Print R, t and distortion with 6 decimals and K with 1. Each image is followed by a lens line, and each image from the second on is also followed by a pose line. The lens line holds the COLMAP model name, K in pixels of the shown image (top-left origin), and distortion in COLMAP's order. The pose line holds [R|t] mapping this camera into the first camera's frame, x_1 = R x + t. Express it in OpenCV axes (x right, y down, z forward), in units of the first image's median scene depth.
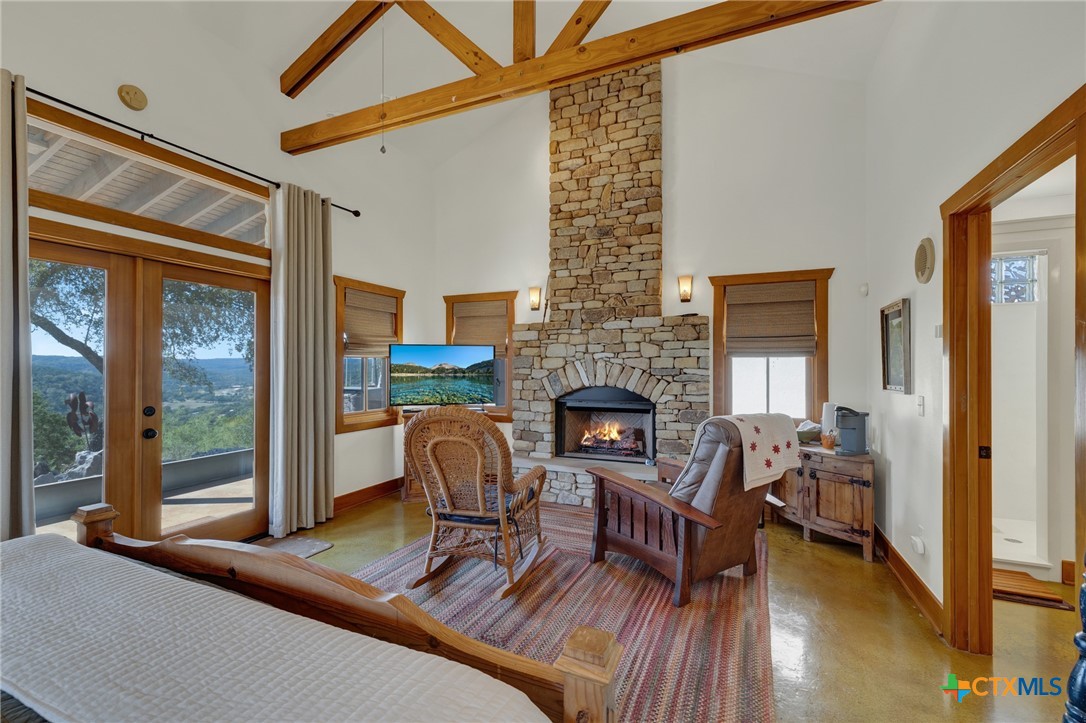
lens RADIAL K [[471.6, 0, 542.3], [0, 471.6, 365.4], [0, 0, 1]] dist [0.001330, -0.000123]
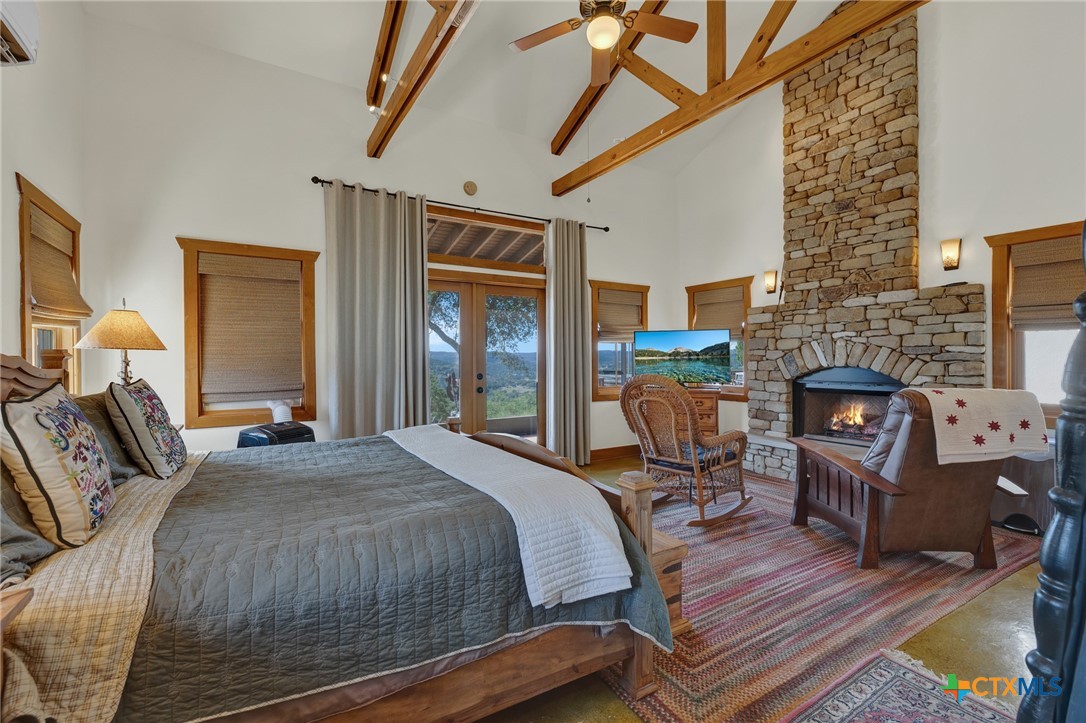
lens RADIAL K [[471.6, 0, 538.6], [0, 471.6, 360.7], [0, 0, 1]] dist [0.001330, -0.000123]
pose [[0.826316, -0.003625, -0.563195, 0.182139], [0.008856, 0.999939, 0.006557, 0.023596], [0.563137, -0.010406, 0.826298, -0.167585]]
